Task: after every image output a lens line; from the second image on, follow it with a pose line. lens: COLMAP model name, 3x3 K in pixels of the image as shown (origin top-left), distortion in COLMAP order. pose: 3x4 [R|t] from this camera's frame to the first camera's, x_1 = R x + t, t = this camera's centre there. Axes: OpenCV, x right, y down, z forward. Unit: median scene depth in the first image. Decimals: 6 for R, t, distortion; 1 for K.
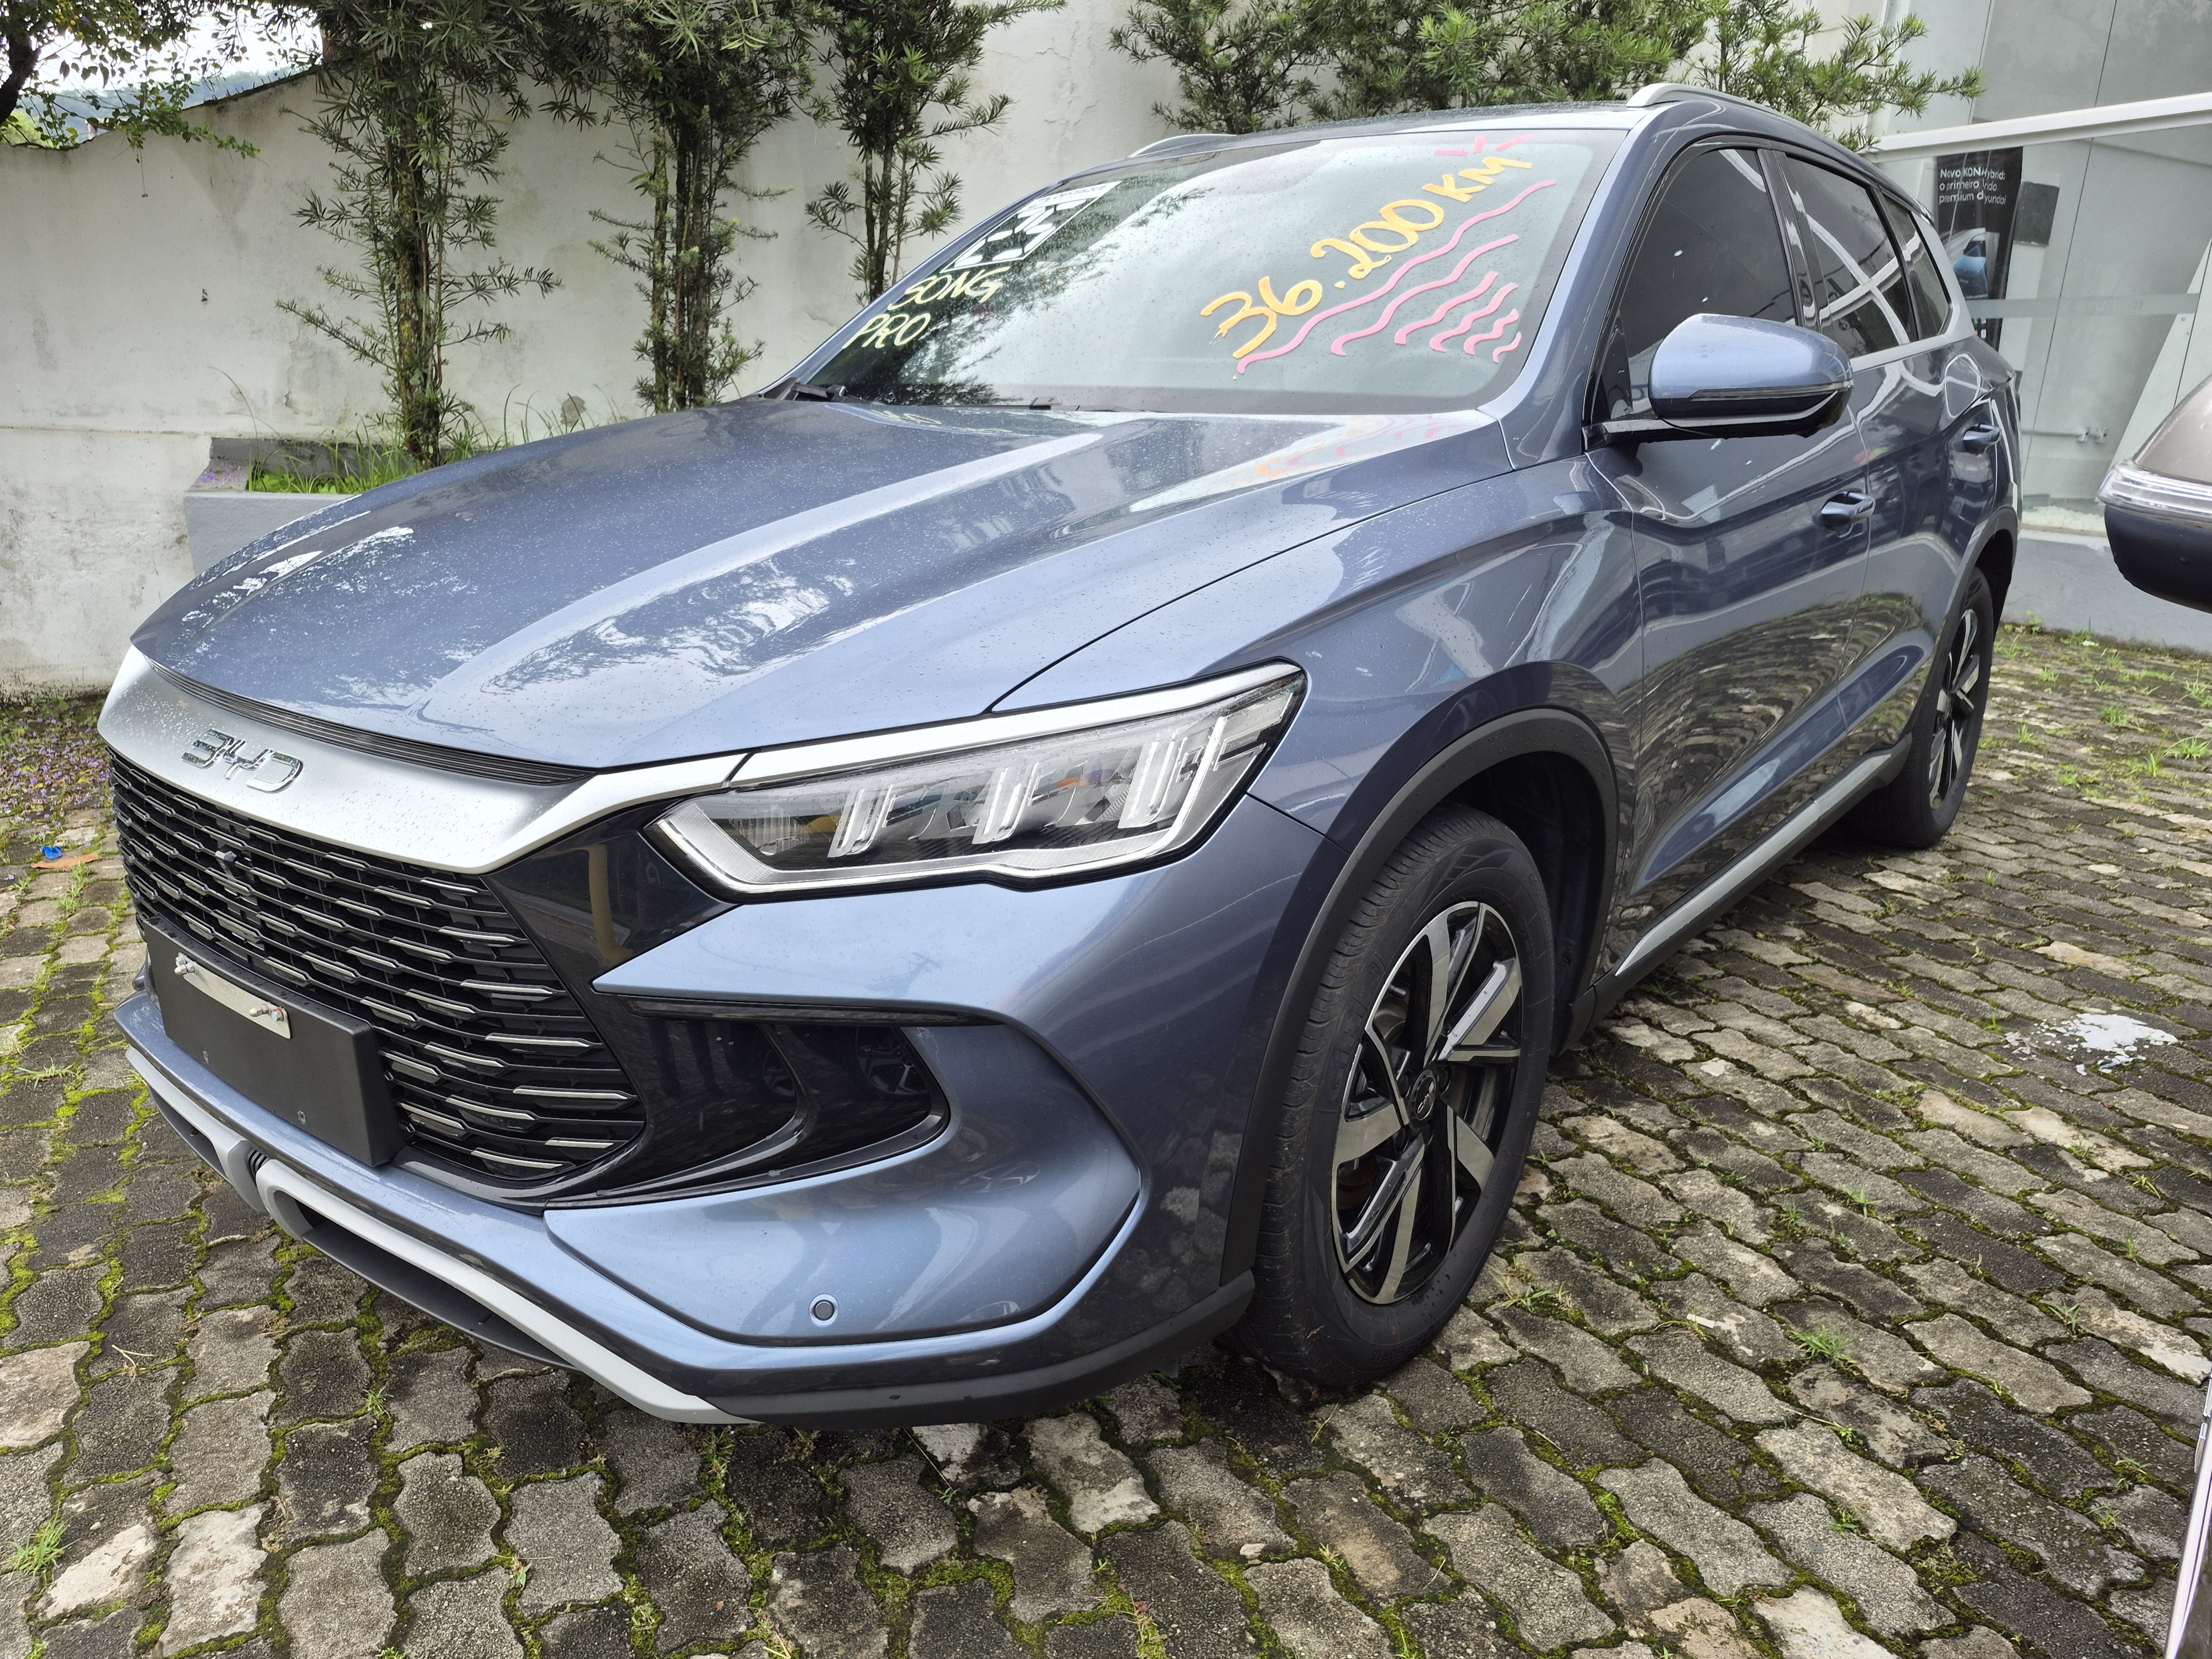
lens RADIAL K [[1554.1, 0, 1106.0], [0, 1554.1, 829.5], [0, 0, 1]] dist [0.007611, -0.003109]
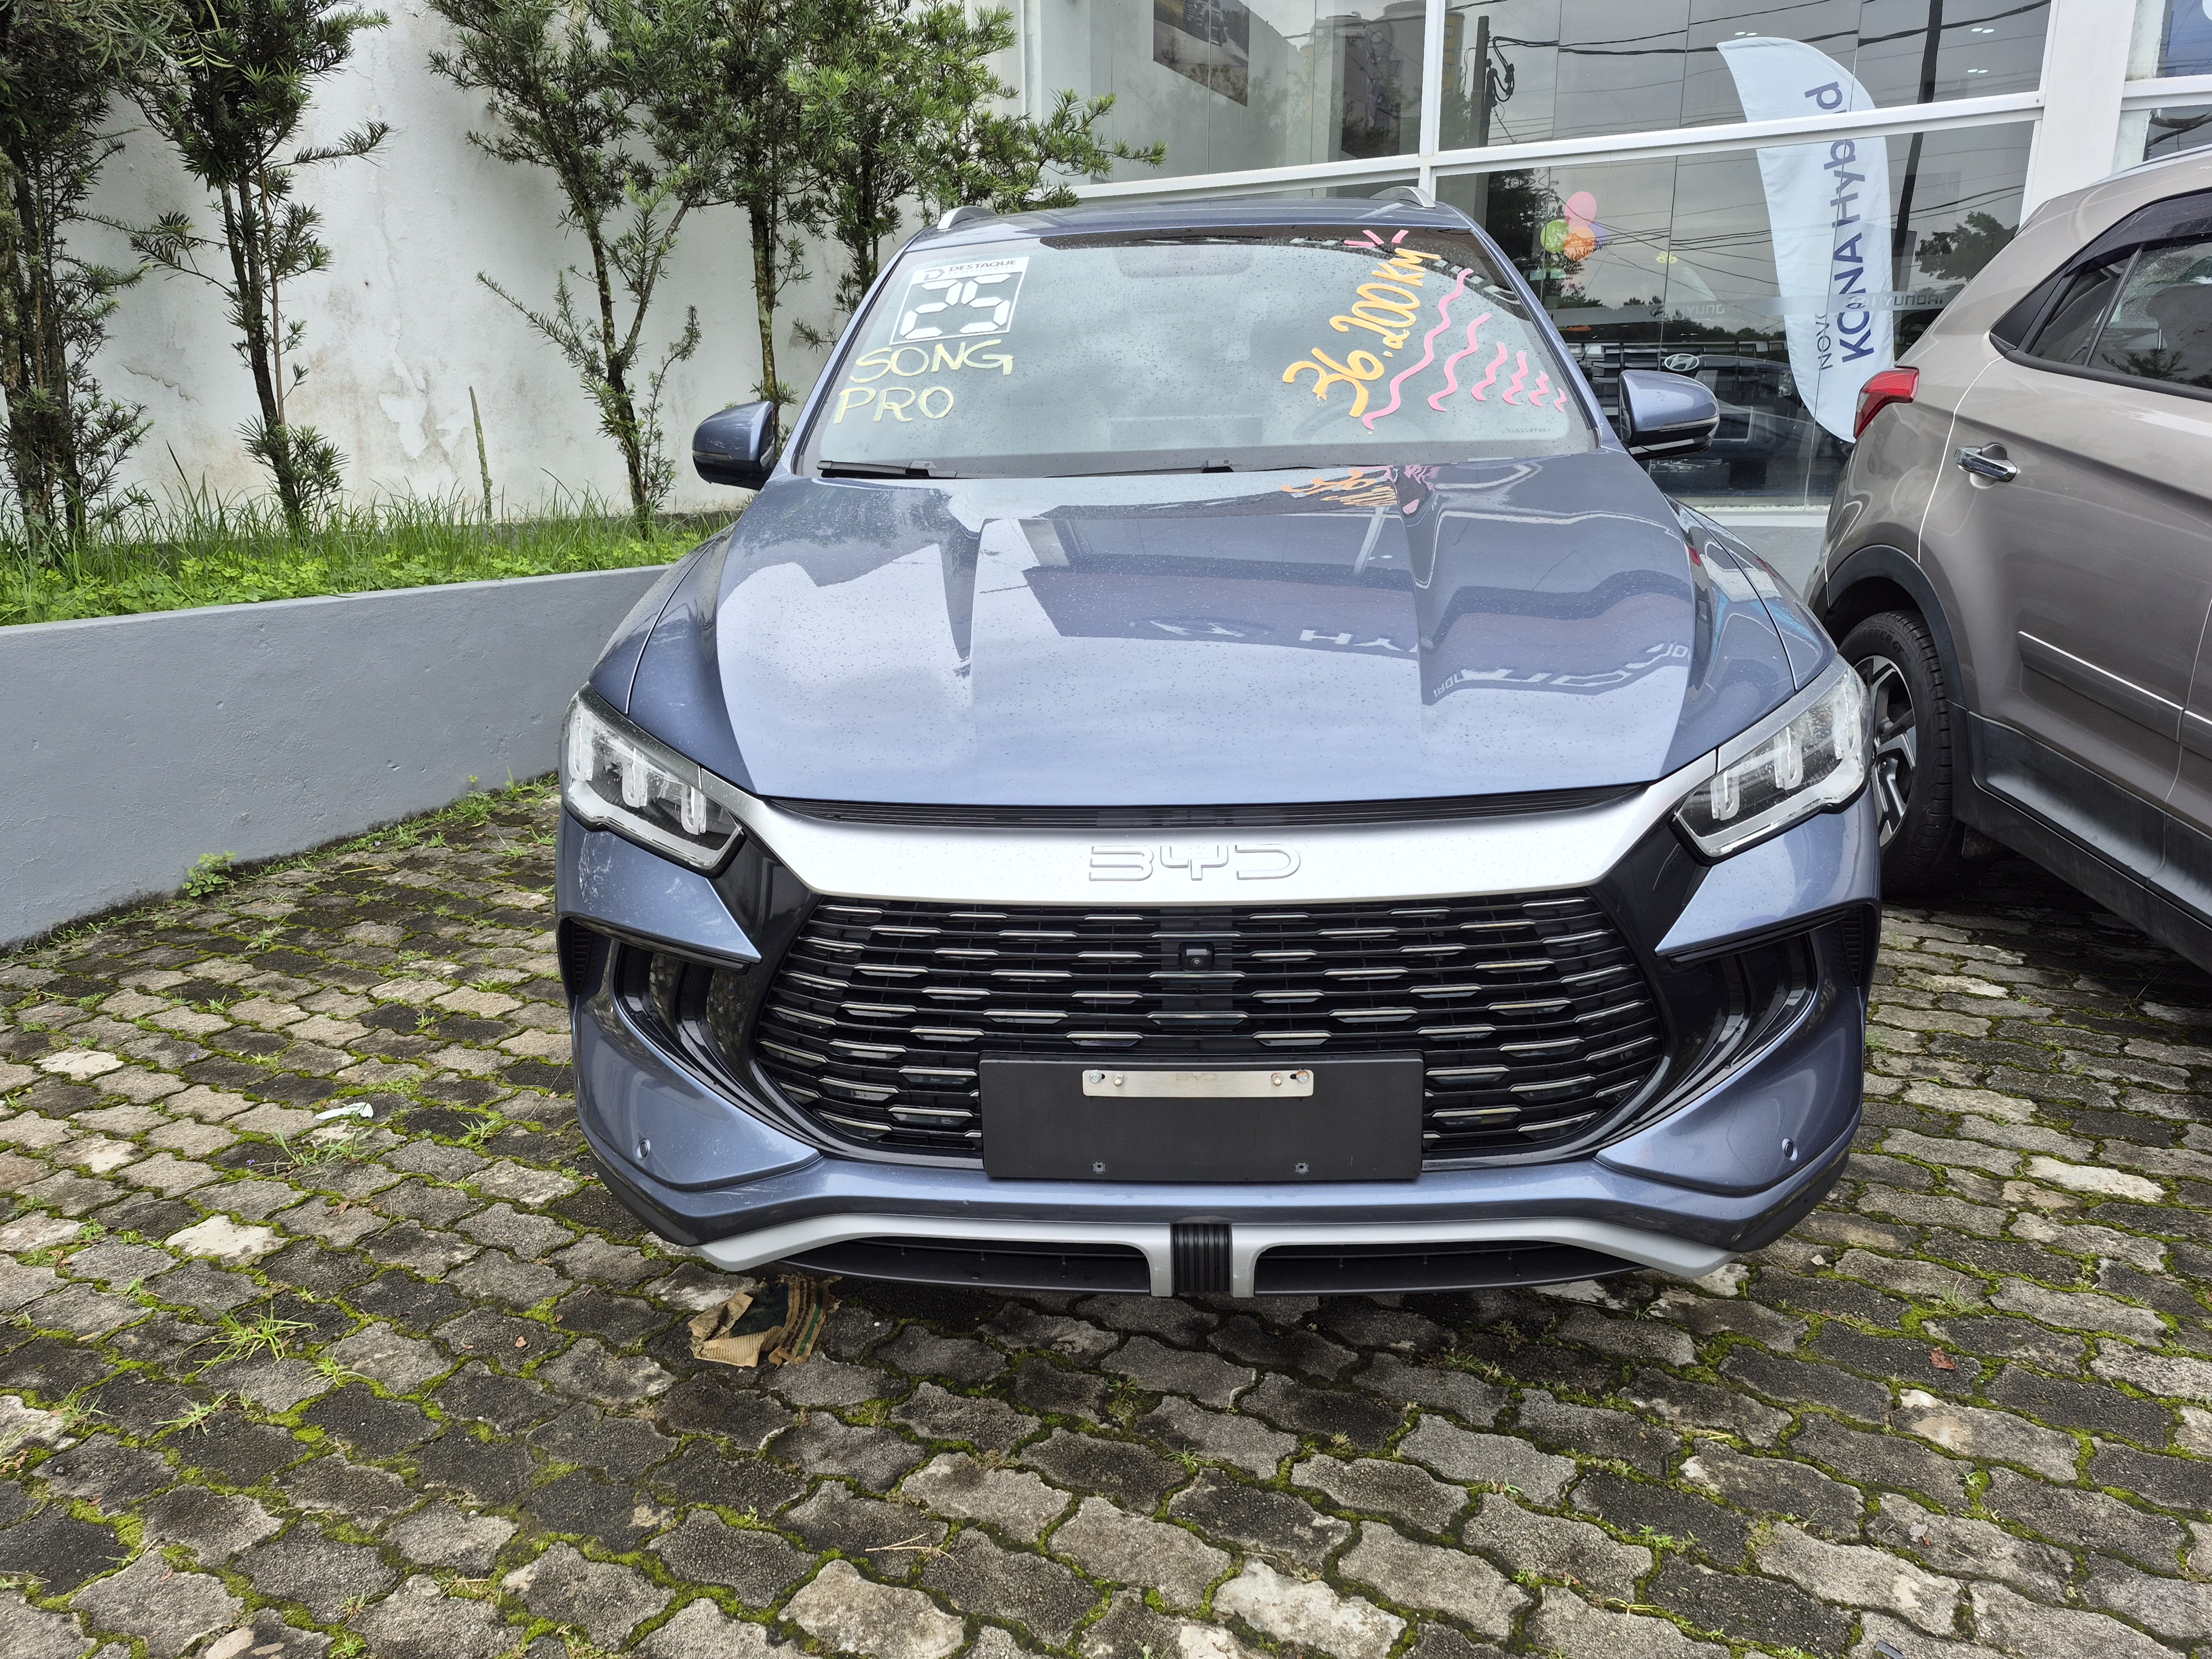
lens RADIAL K [[1528.5, 0, 1092.3], [0, 1528.5, 834.4], [0, 0, 1]] dist [0.070164, -0.095550]
pose [[0.810095, -0.198758, 0.551581, -1.031799], [0.199676, 0.978073, 0.059181, -0.119397], [-0.551249, 0.062196, 0.832019, 0.150433]]
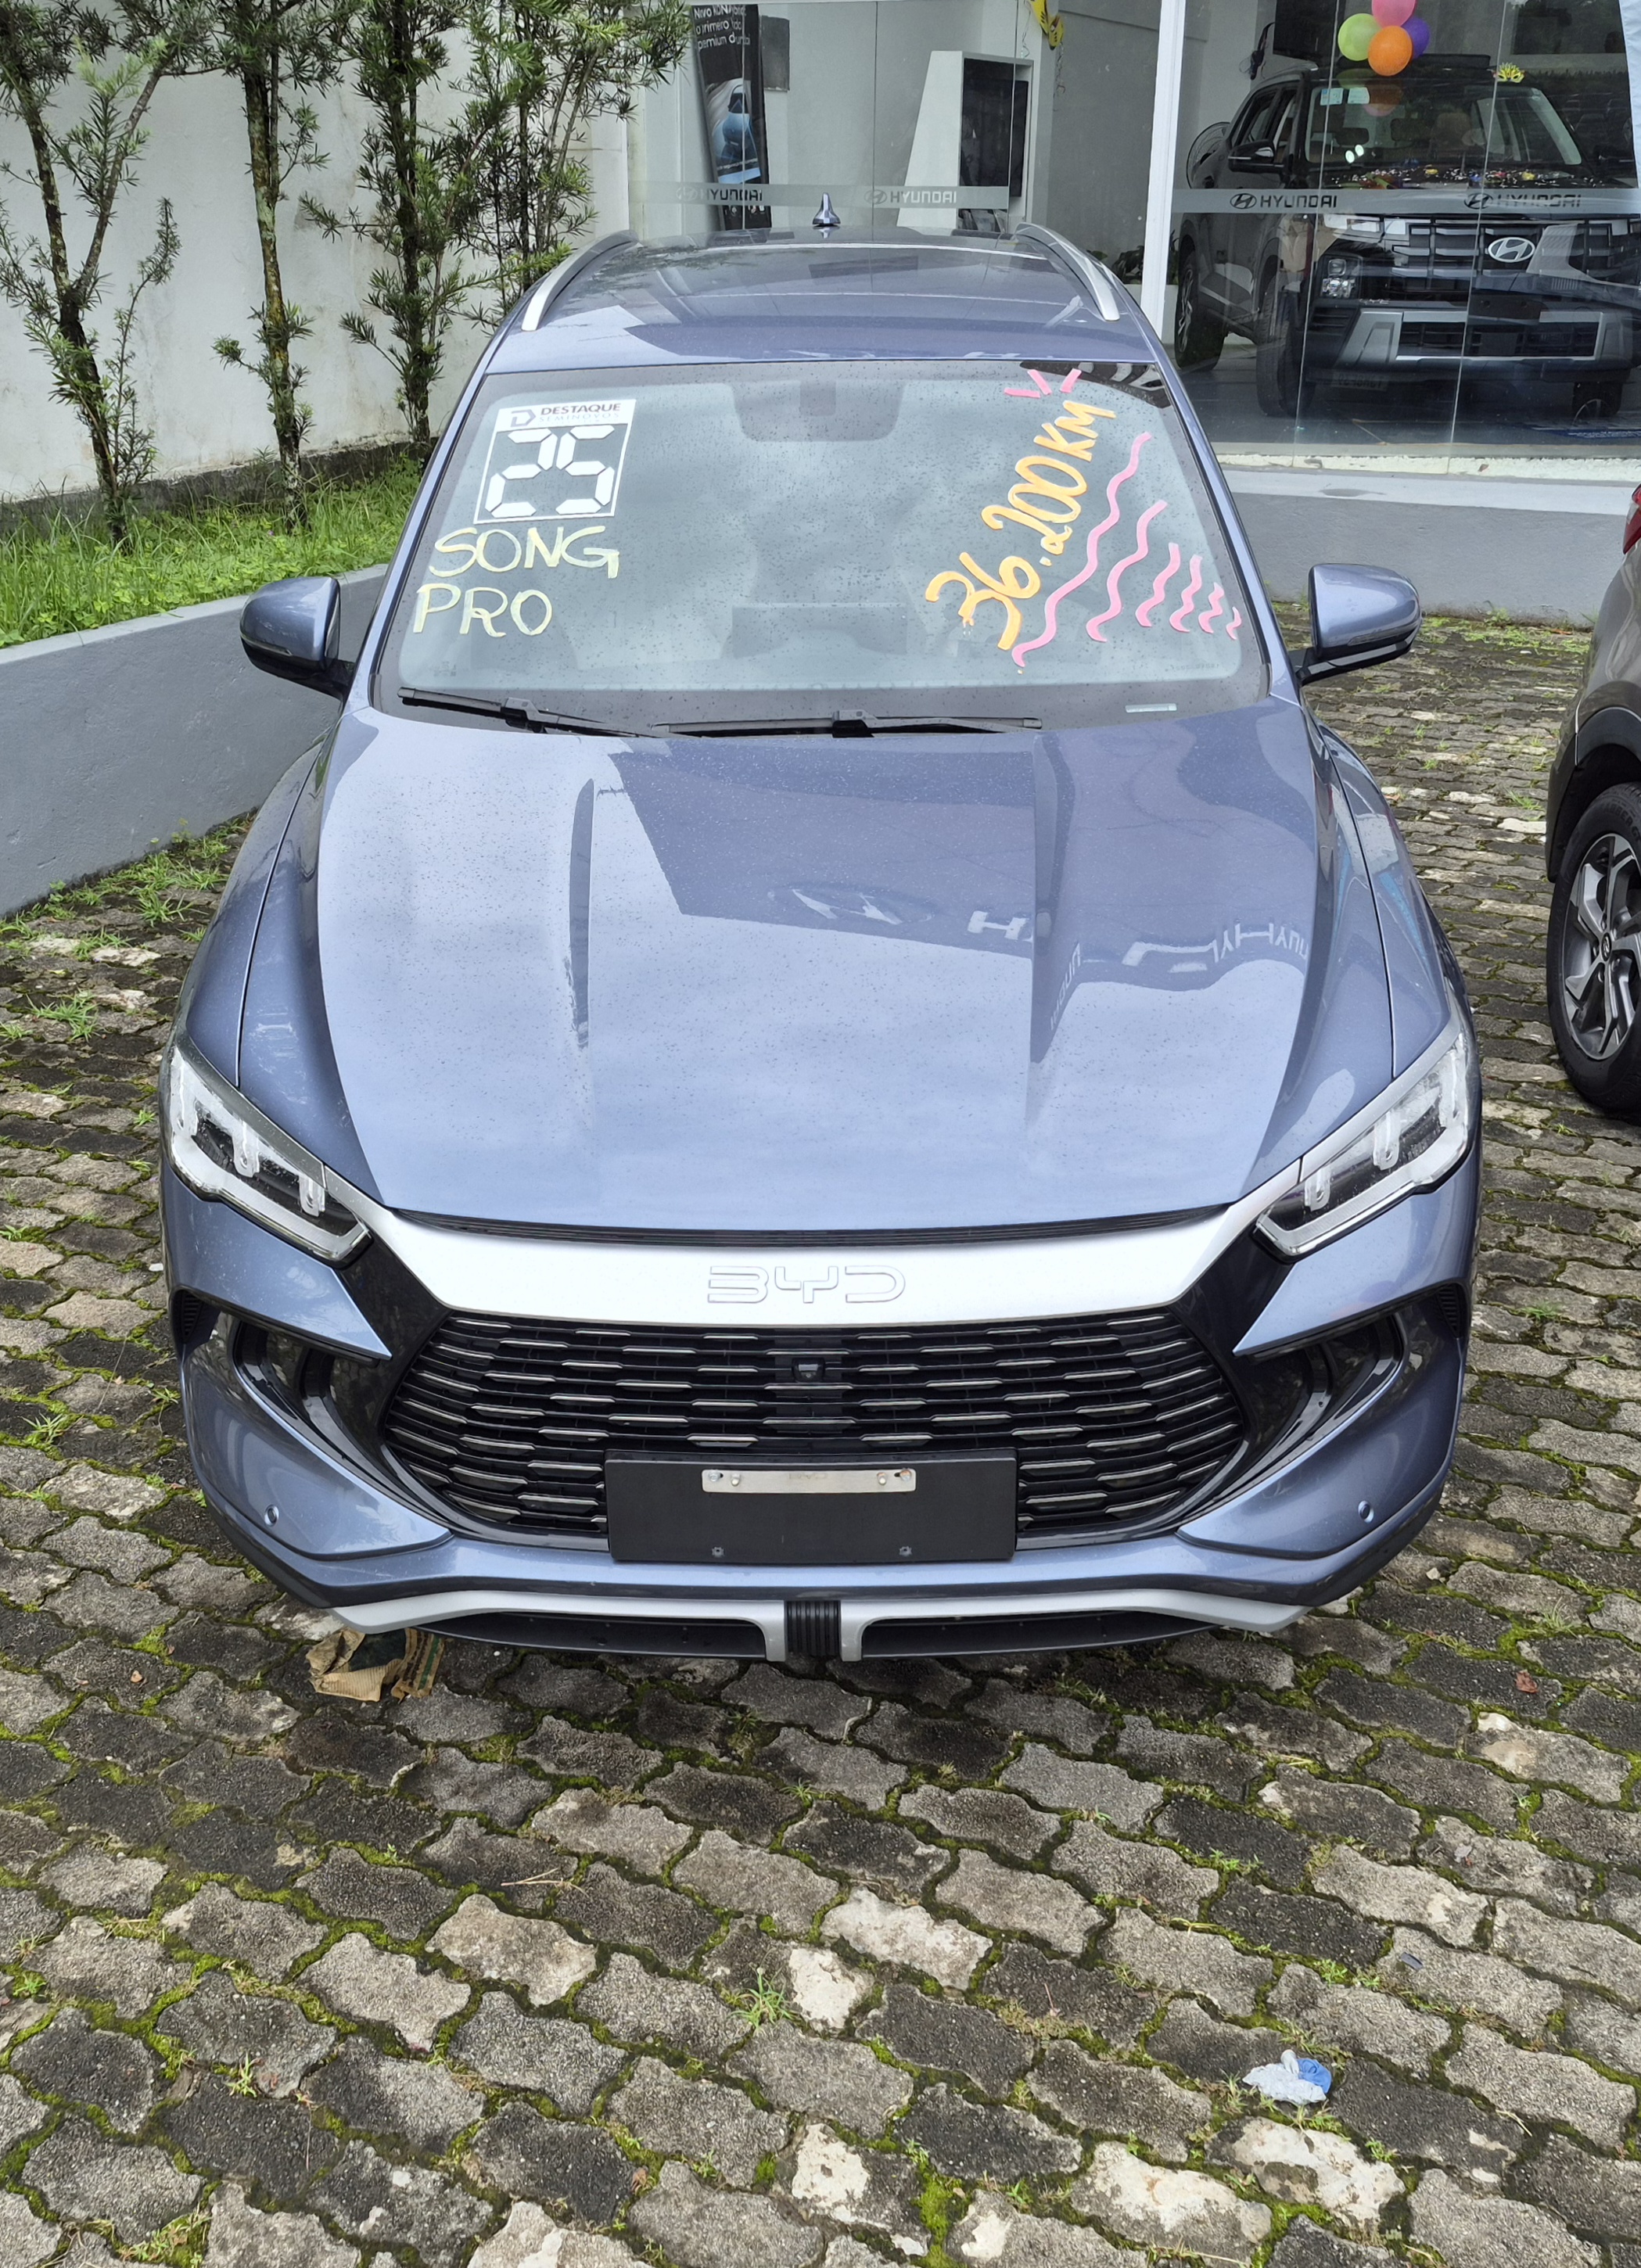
lens RADIAL K [[2156.1, 0, 817.3], [0, 2156.1, 1106.2], [0, 0, 1]] dist [0.103105, -0.176079]
pose [[0.785057, -0.281257, 0.551888, -1.204213], [0.193309, 0.957717, 0.213096, -0.437176], [-0.588487, -0.060607, 0.806232, -0.229702]]
